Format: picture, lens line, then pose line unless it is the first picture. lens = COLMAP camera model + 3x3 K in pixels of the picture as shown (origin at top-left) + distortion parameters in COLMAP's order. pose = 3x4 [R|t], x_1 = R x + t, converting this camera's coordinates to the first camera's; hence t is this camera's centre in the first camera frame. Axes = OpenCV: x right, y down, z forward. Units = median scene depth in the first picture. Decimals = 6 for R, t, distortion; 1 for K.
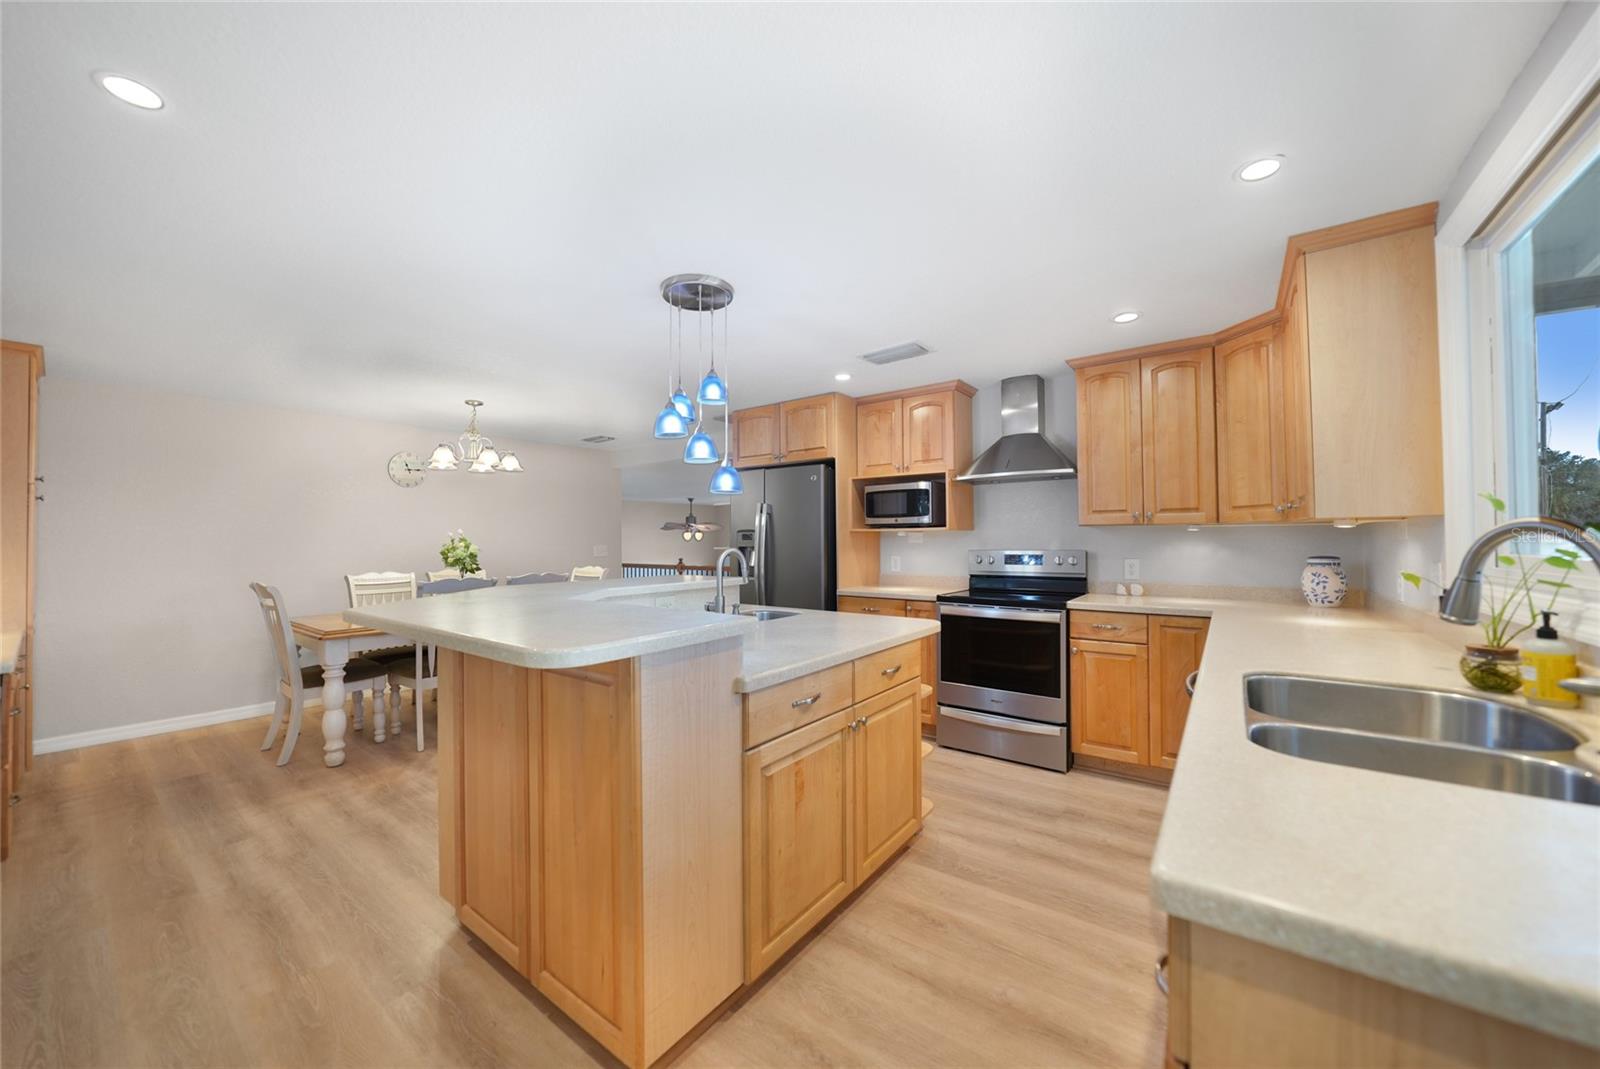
lens RADIAL K [[570.5, 0, 795.8], [0, 570.5, 533.0], [0, 0, 1]] dist [-0.000403, 0.000188]
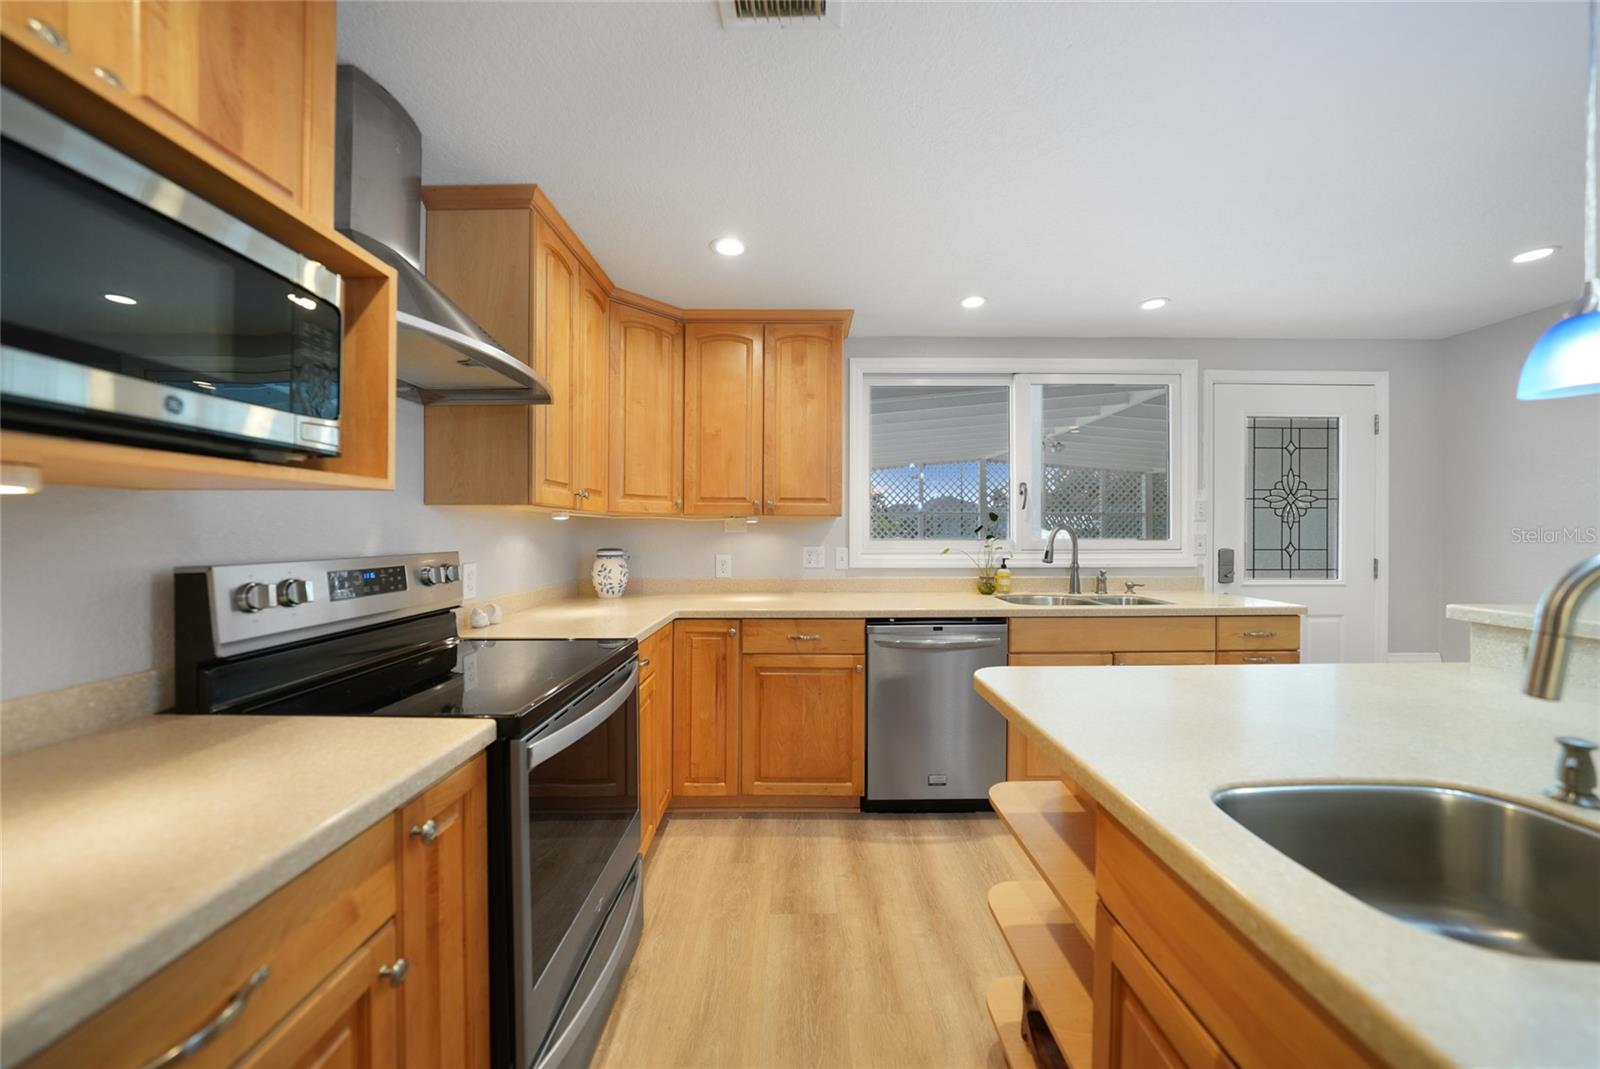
lens RADIAL K [[550.0, 0, 802.6], [0, 550.0, 540.3], [0, 0, 1]] dist [-0.000054, 0.000034]
pose [[-0.606275, 0.004387, 0.795243, -0.072991], [-0.007667, 0.999906, -0.011361, 0.033681], [-0.795218, -0.012985, -0.606184, 1.295079]]
